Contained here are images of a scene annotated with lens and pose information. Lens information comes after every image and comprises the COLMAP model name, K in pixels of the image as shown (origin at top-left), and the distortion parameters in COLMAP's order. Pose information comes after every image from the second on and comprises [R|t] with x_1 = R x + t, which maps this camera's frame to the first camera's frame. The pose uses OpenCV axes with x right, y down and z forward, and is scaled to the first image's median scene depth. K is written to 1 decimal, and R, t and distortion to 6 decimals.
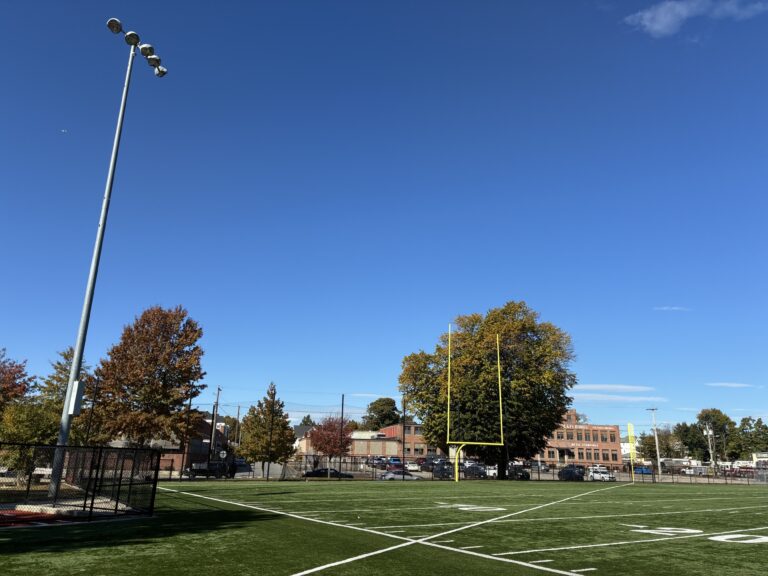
lens RADIAL K [[575.1, 0, 385.5], [0, 575.1, 285.8], [0, 0, 1]] dist [-0.003978, -0.008197]
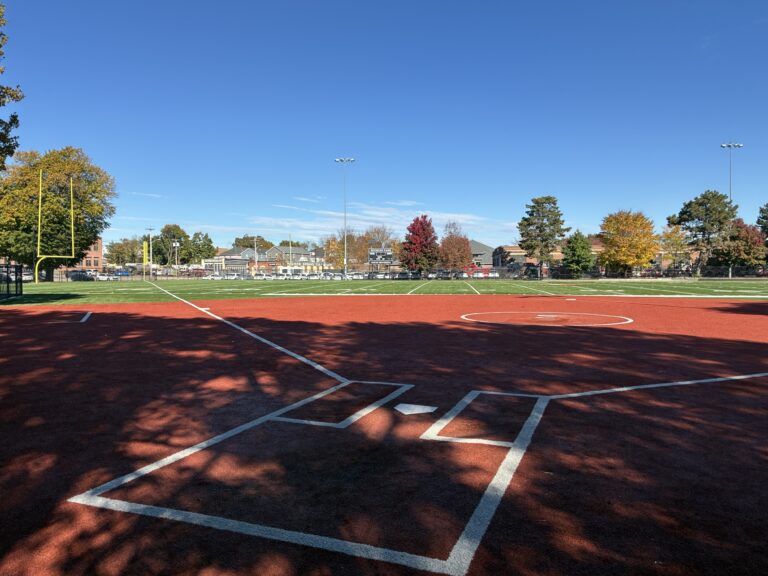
lens RADIAL K [[575.1, 0, 384.6], [0, 575.1, 287.8], [0, 0, 1]] dist [-0.003978, -0.008197]
pose [[0.629605, -0.049975, 0.775306, -0.160736], [-0.208607, 0.950409, 0.230666, -0.053743], [-0.748385, -0.306963, 0.587957, -0.166920]]
